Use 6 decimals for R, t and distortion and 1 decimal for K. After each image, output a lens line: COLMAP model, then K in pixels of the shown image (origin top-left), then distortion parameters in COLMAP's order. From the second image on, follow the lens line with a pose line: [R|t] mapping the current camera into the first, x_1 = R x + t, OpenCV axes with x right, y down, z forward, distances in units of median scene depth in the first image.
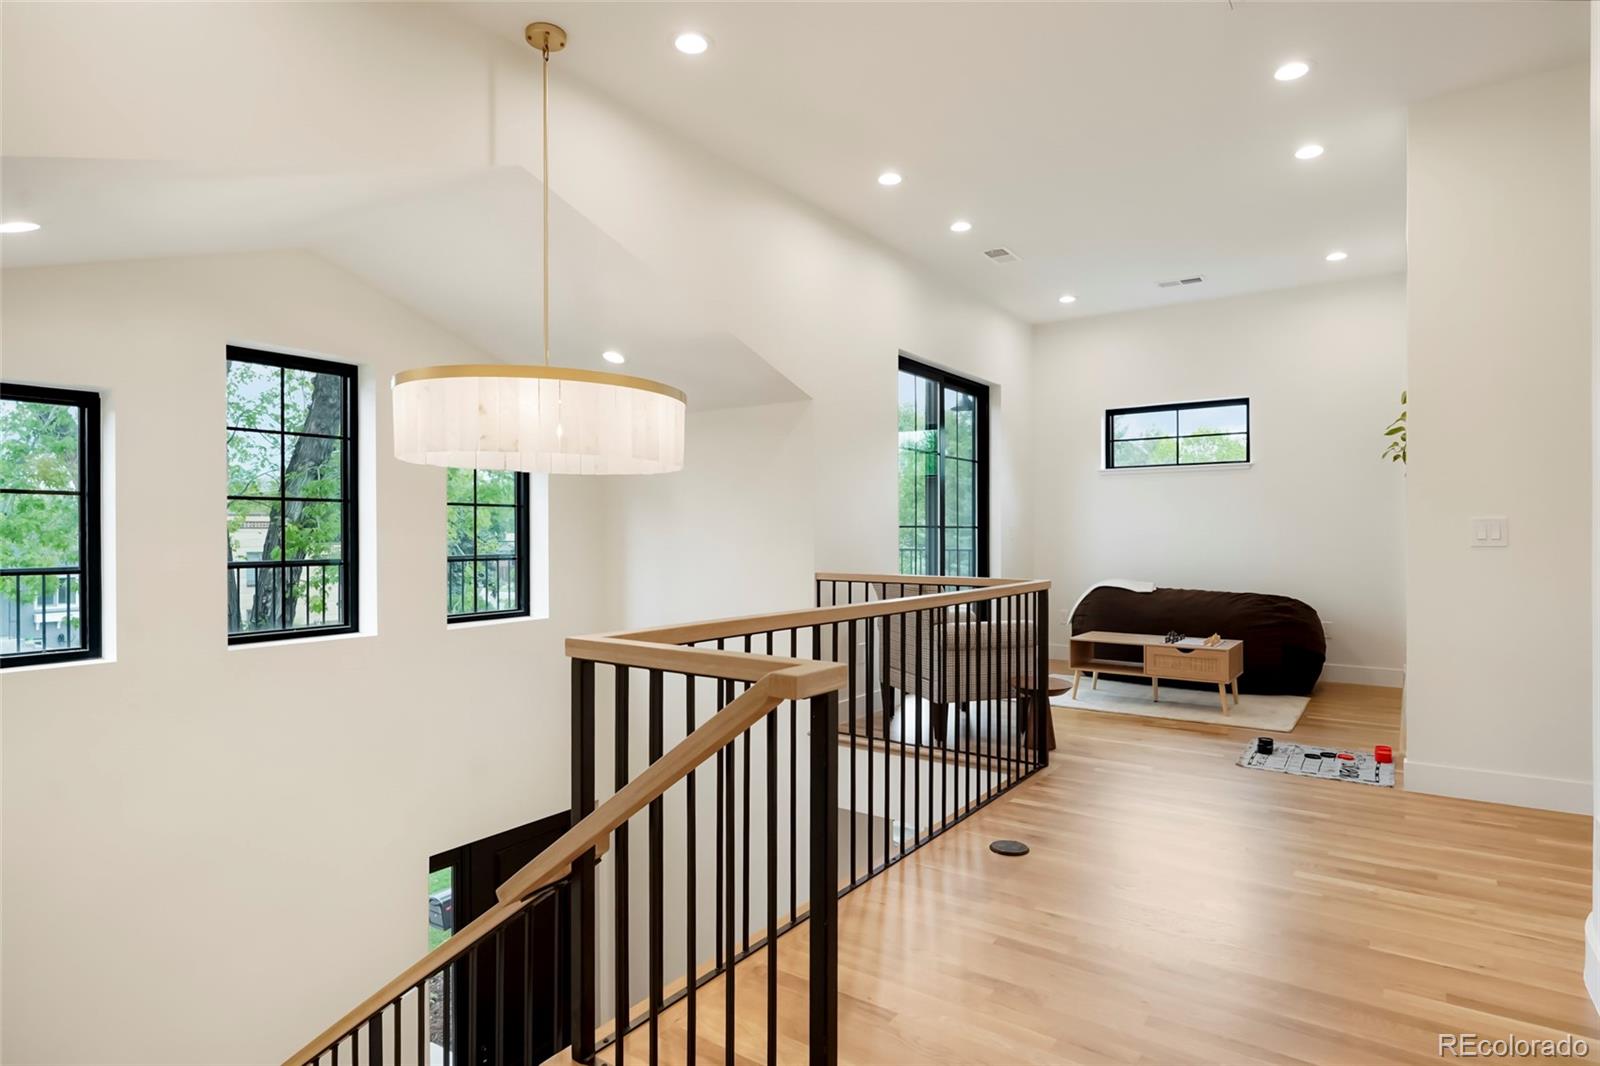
lens RADIAL K [[884.0, 0, 788.9], [0, 884.0, 538.5], [0, 0, 1]] dist [-0.032261, -0.000332]
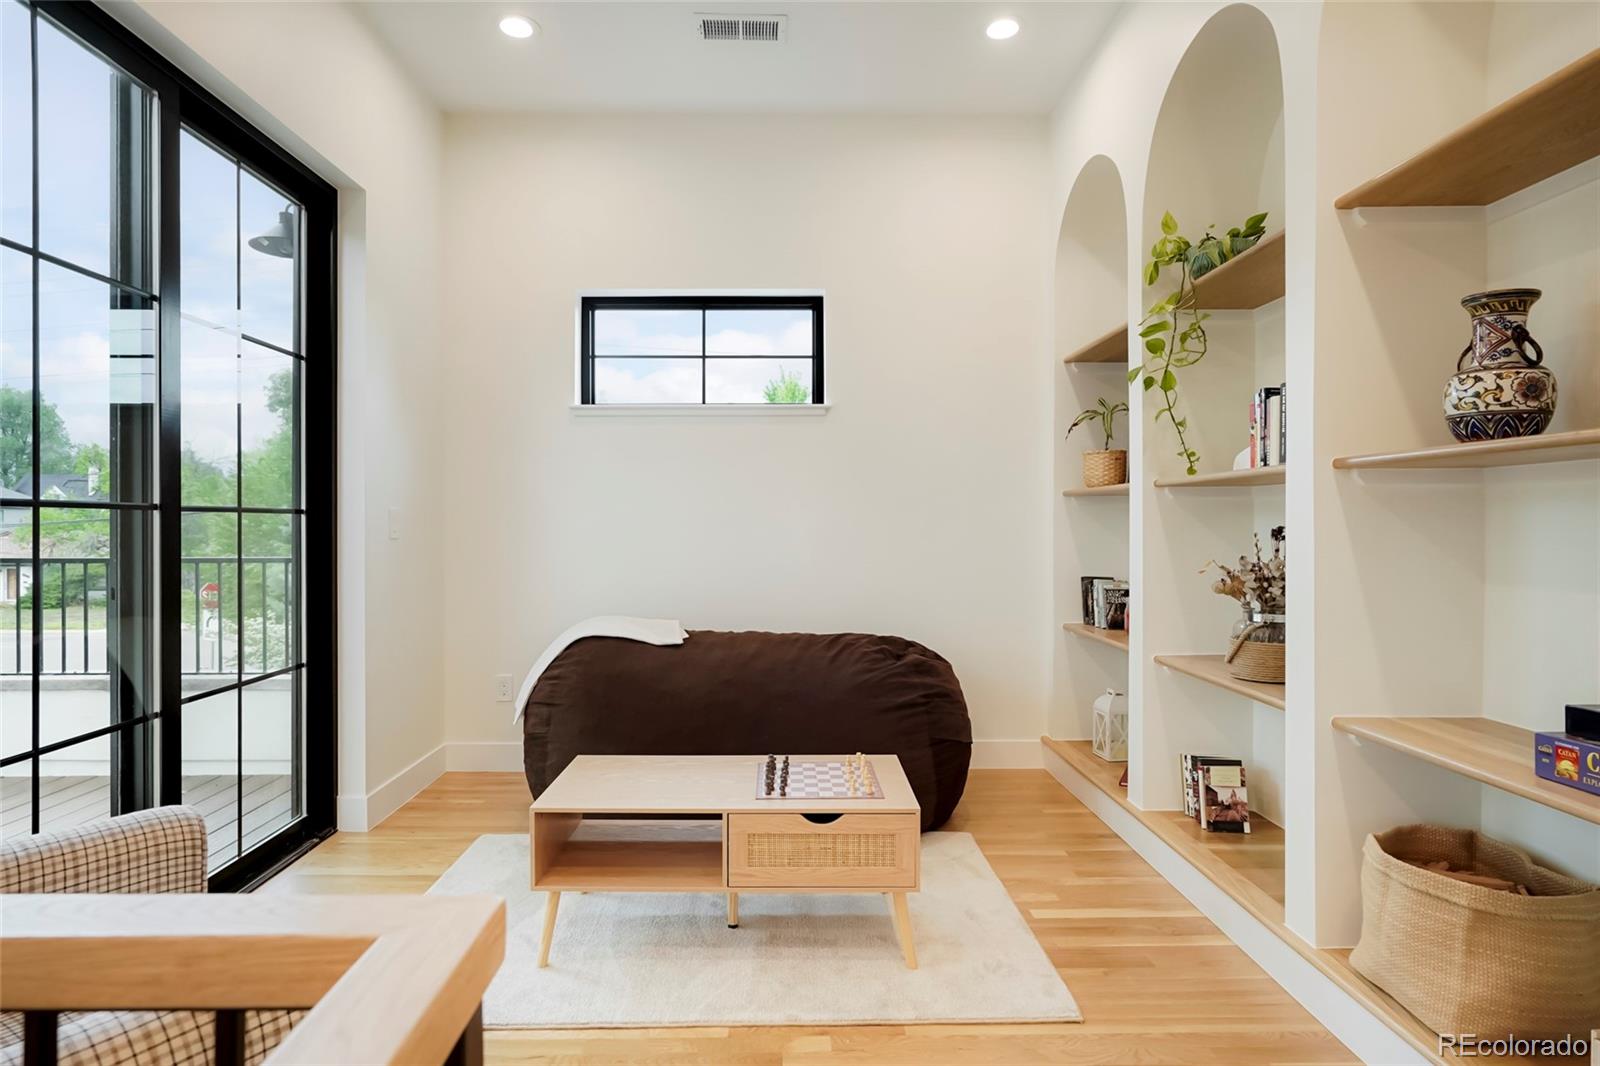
lens RADIAL K [[884.0, 0, 788.4], [0, 884.0, 531.3], [0, 0, 1]] dist [-0.032261, -0.000332]
pose [[0.806478, -0.001333, 0.591262, 0.155636], [-0.000923, 0.999993, 0.003514, -0.004543], [-0.591263, -0.003379, 0.806472, 0.531367]]
